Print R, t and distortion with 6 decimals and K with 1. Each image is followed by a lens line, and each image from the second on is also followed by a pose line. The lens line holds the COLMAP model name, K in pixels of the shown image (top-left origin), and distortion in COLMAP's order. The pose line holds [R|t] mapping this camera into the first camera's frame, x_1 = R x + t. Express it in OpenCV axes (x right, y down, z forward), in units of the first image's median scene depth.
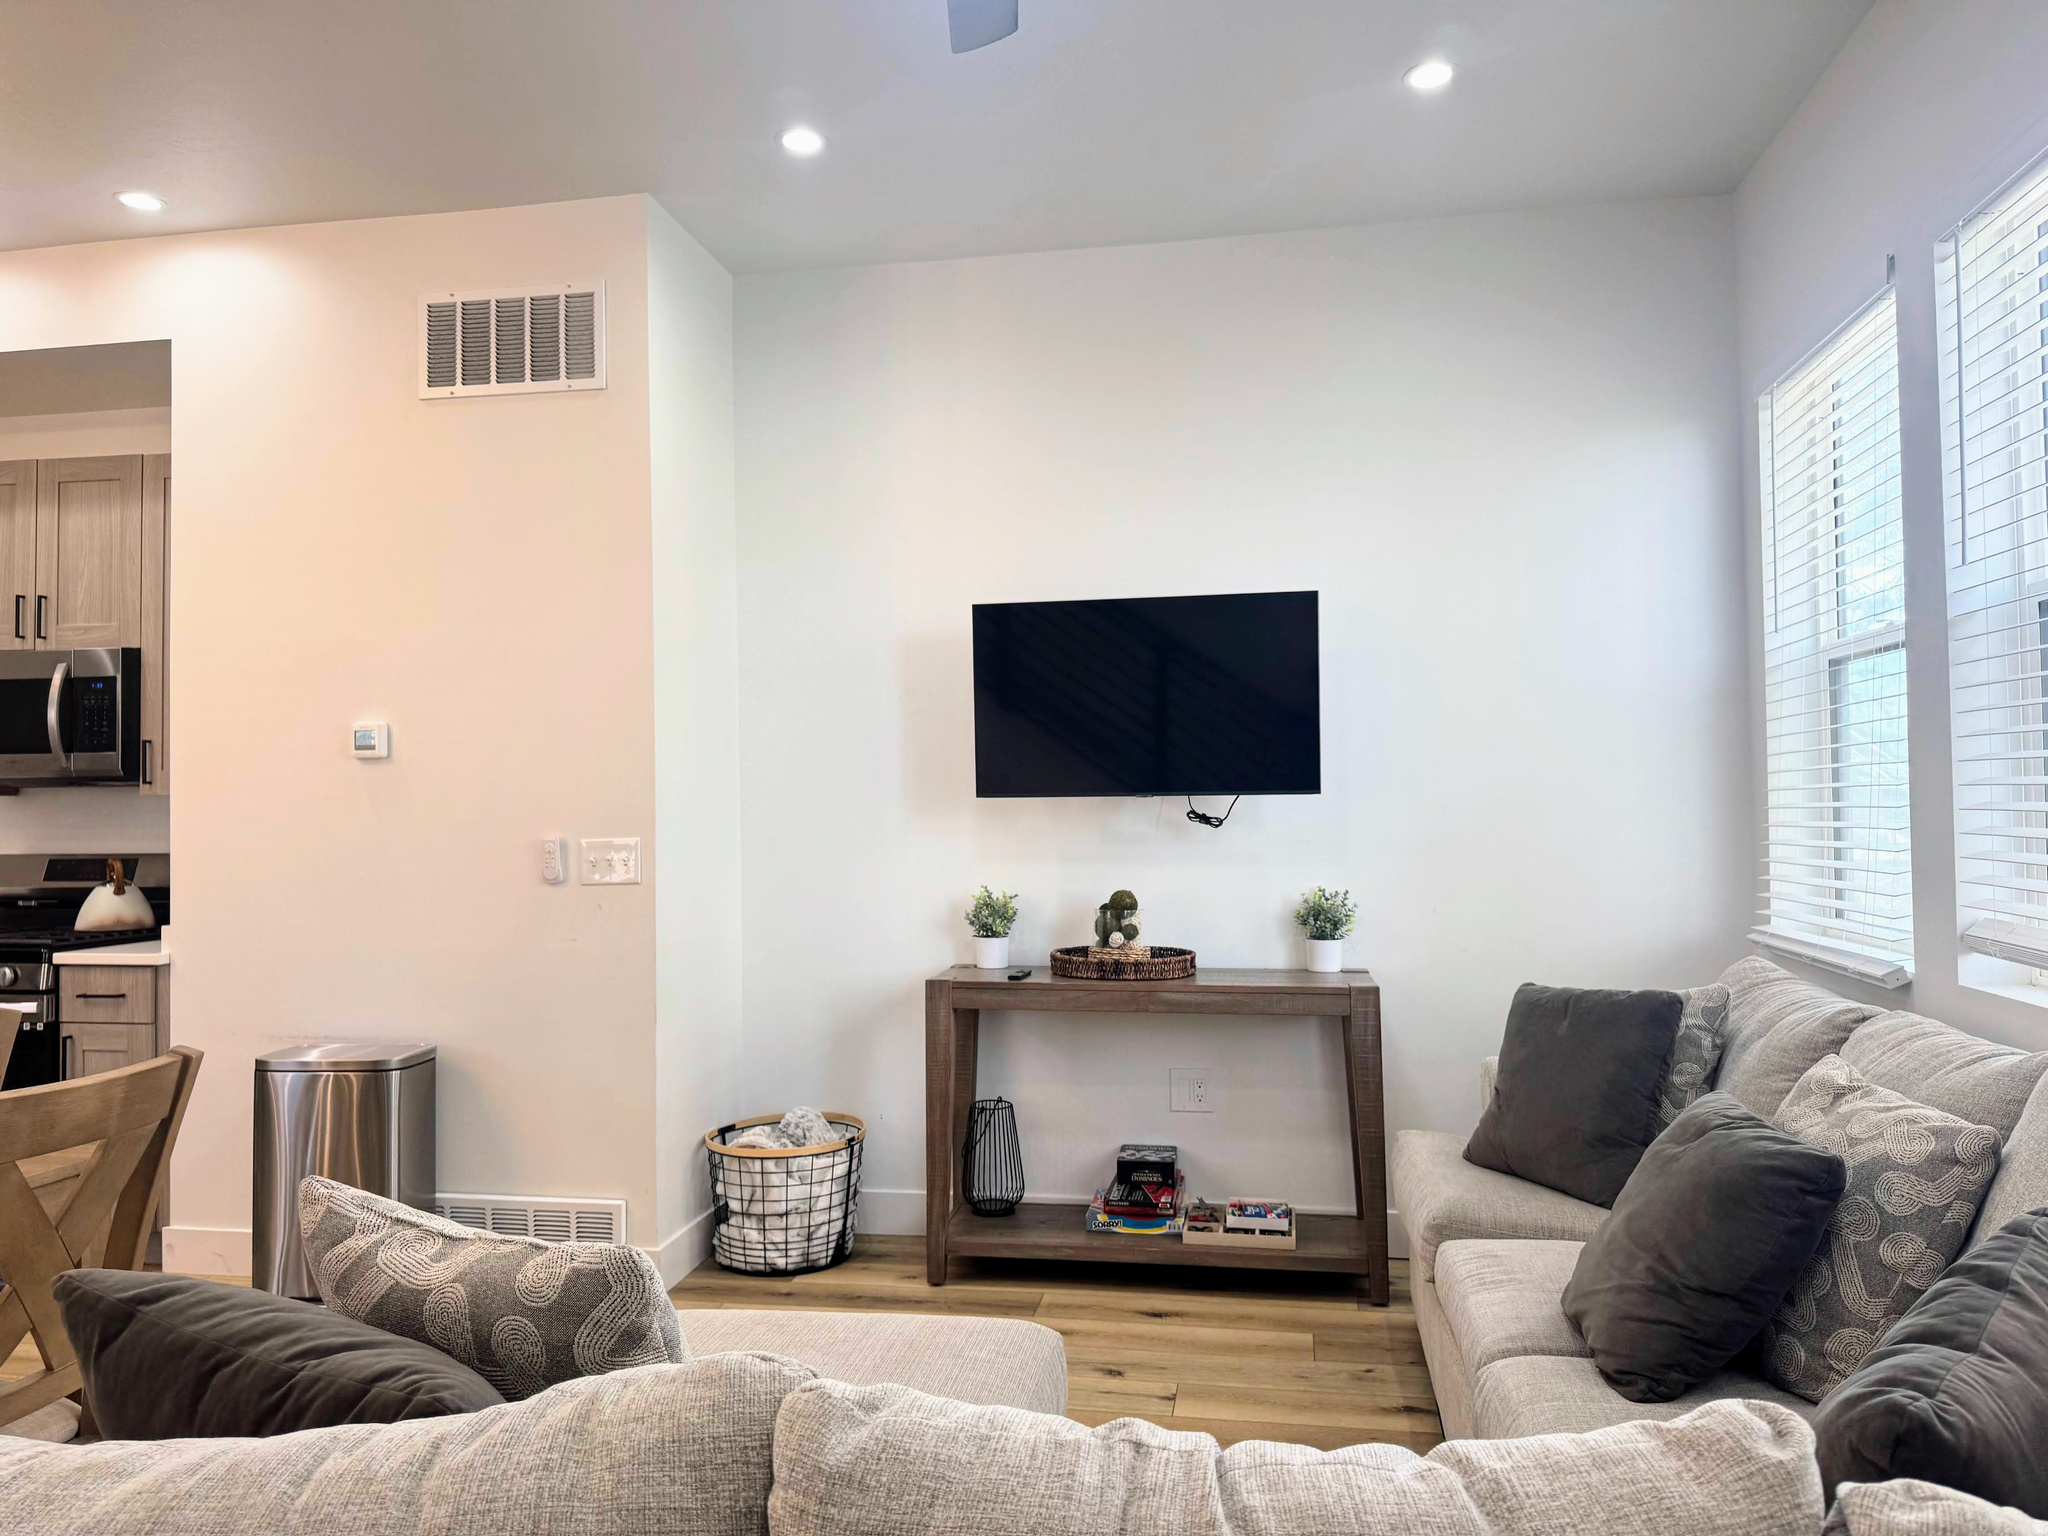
lens RADIAL K [[1452.5, 0, 1024.0], [0, 1452.5, 768.0], [0, 0, 1]] dist [0.003812, 0.002122]
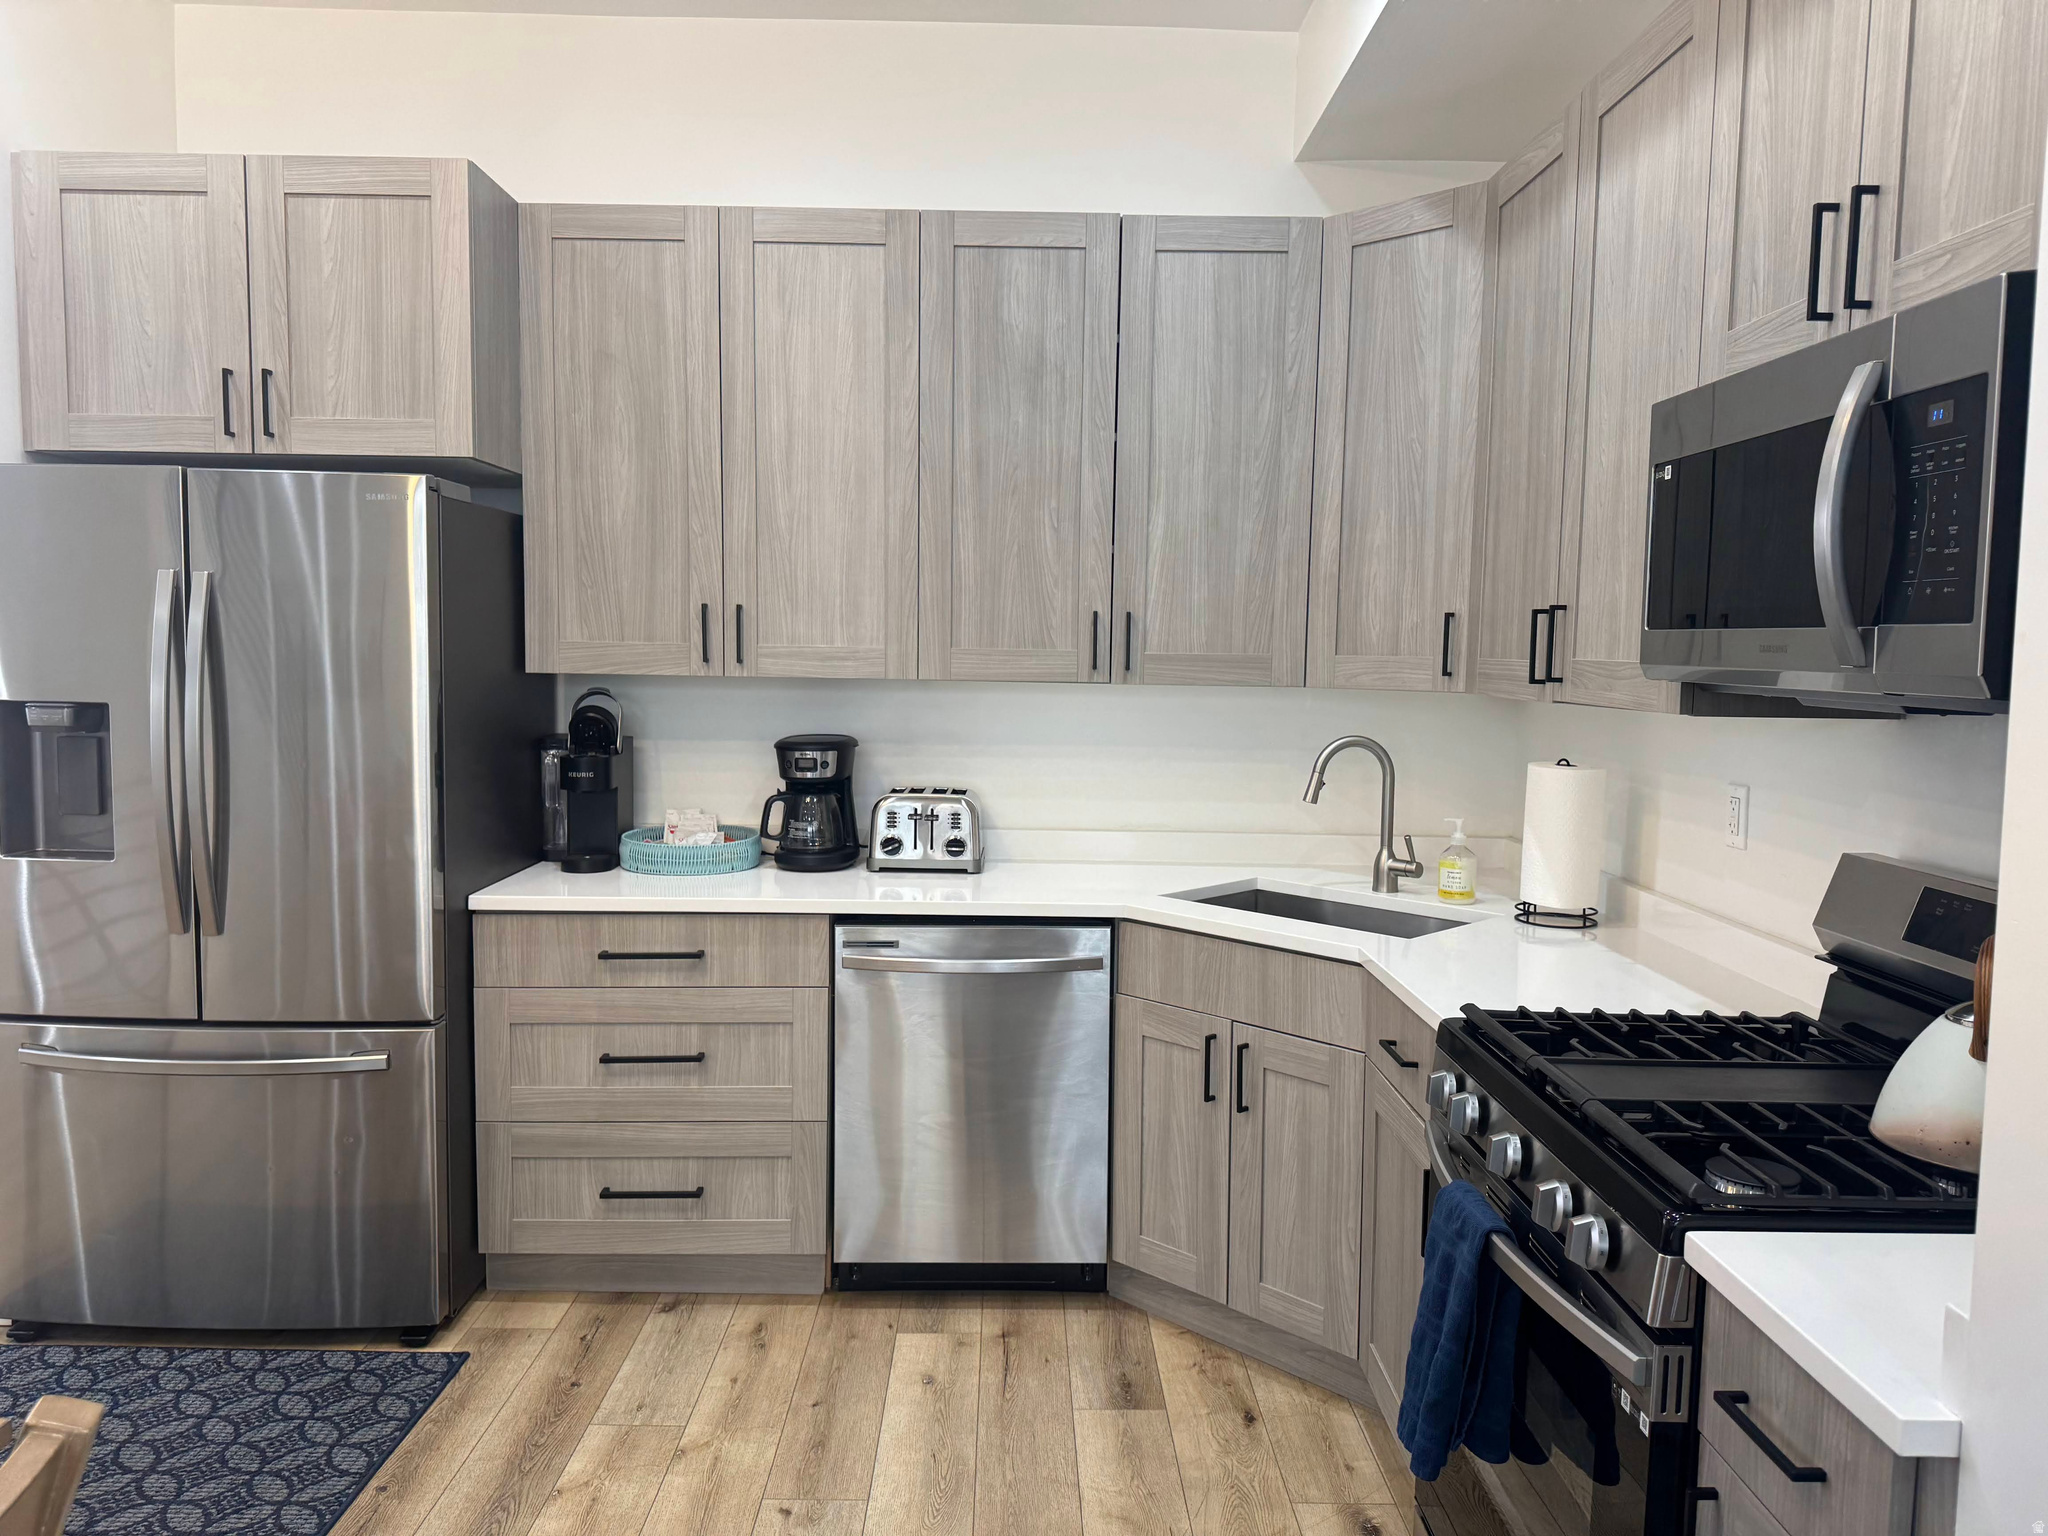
lens RADIAL K [[1452.5, 0, 1024.0], [0, 1452.5, 768.0], [0, 0, 1]] dist [0.003812, 0.002122]
pose [[0.186294, 0.094060, -0.977981, -0.369092], [-0.000407, 0.995414, 0.095659, -0.010510], [0.982494, -0.017422, 0.185478, 0.772848]]
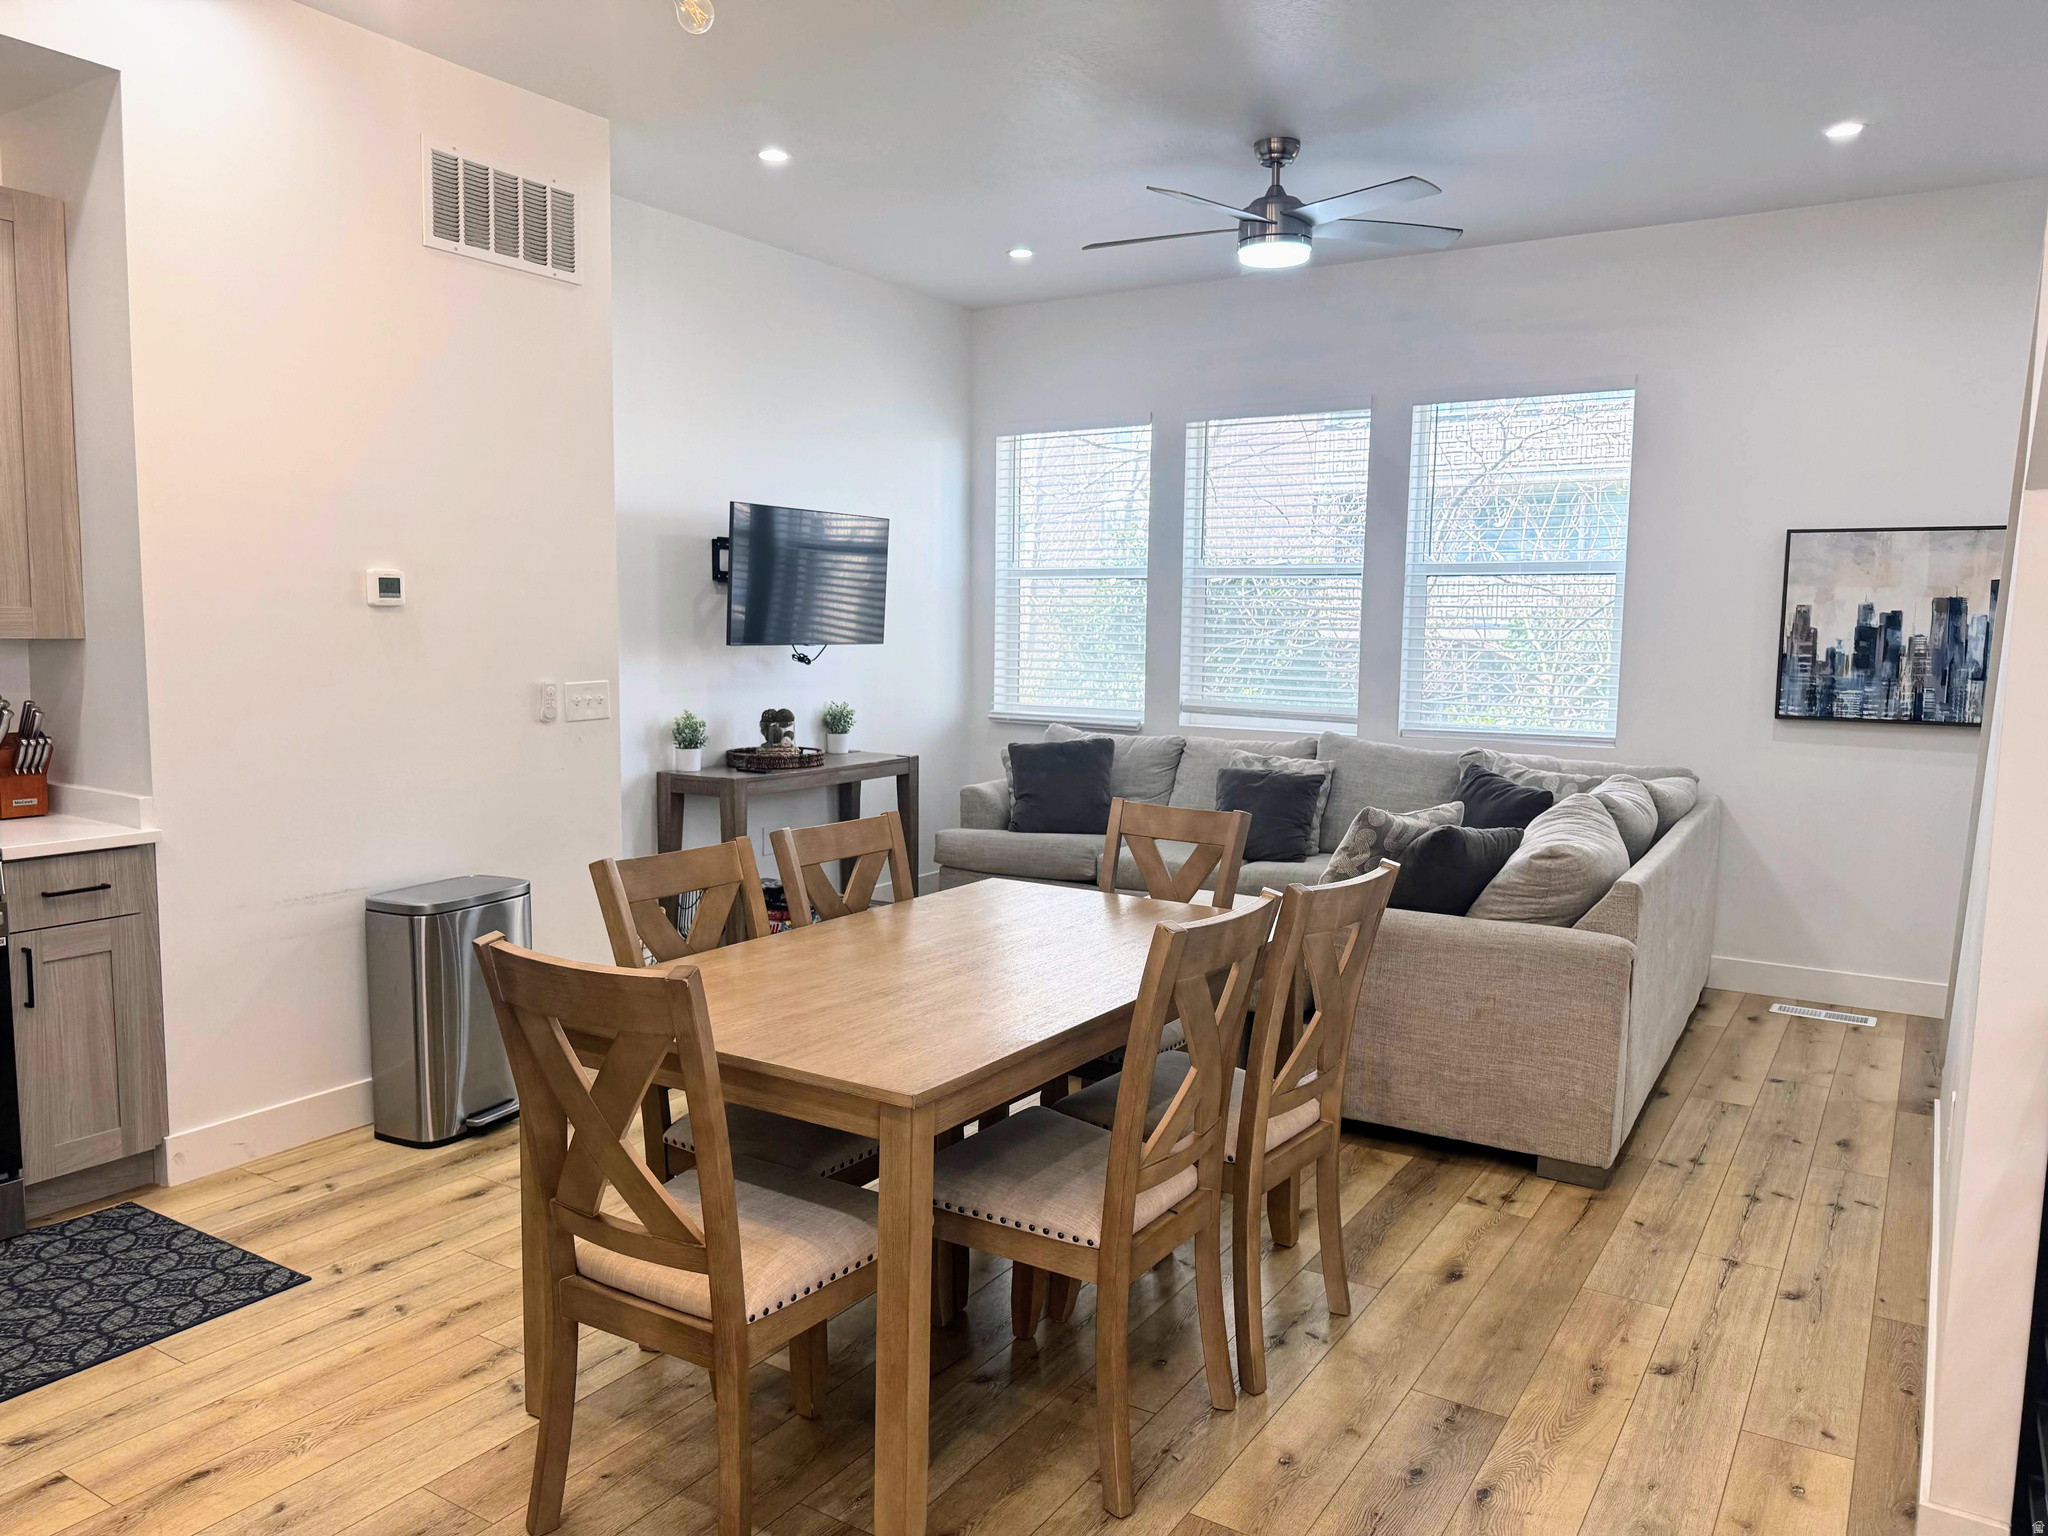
lens RADIAL K [[1452.5, 0, 1024.0], [0, 1452.5, 768.0], [0, 0, 1]] dist [0.003812, 0.002122]
pose [[0.379693, -0.078588, 0.921769, -1.206042], [-0.034209, 0.994511, 0.098882, -0.009563], [-0.924480, -0.069078, 0.374920, 0.221073]]
